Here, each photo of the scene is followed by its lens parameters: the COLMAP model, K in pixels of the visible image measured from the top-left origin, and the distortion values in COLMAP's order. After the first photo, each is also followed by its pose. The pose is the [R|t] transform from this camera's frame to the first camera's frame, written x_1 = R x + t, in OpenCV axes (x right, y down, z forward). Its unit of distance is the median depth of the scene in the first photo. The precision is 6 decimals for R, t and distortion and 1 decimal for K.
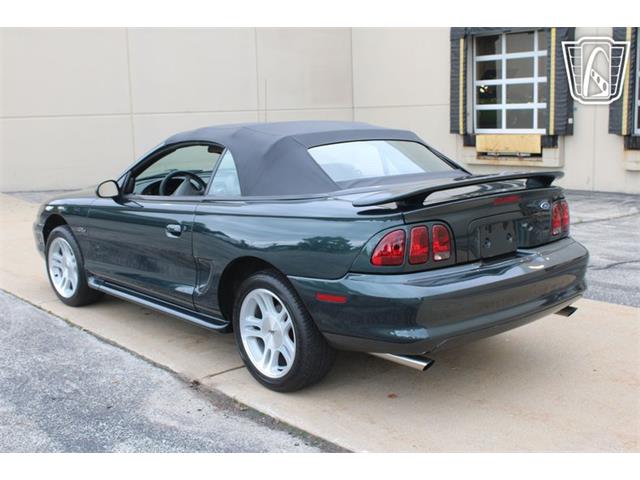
lens RADIAL K [[739.9, 0, 320.8], [0, 739.9, 253.7], [0, 0, 1]] dist [-0.053634, 0.000000]
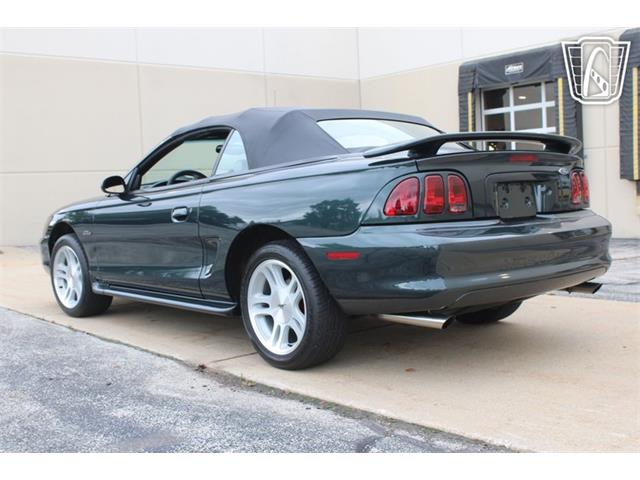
lens RADIAL K [[739.9, 0, 322.7], [0, 739.9, 253.8], [0, 0, 1]] dist [-0.053634, 0.000000]
pose [[0.999787, -0.015269, -0.013852, 0.001066], [0.013794, 0.994794, -0.100972, 0.112015], [0.015322, 0.100759, 0.994793, 0.040747]]
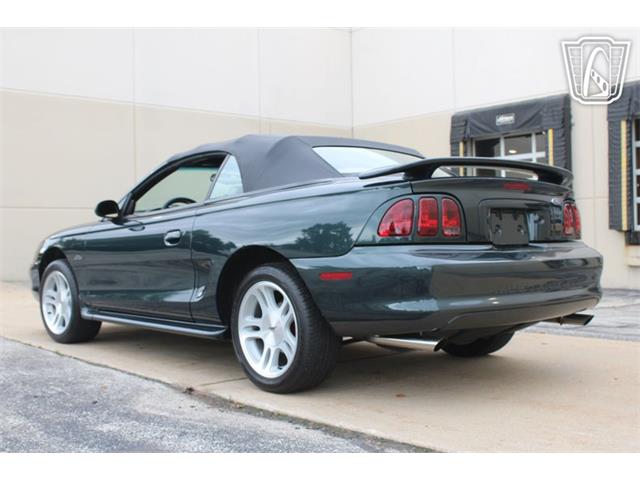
lens RADIAL K [[739.9, 0, 321.7], [0, 739.9, 253.3], [0, 0, 1]] dist [-0.053634, 0.000000]
pose [[0.999954, 0.009533, -0.000697, -0.002639], [-0.009515, 0.985928, -0.166898, 0.138779], [-0.000904, 0.166897, 0.985974, 0.044312]]
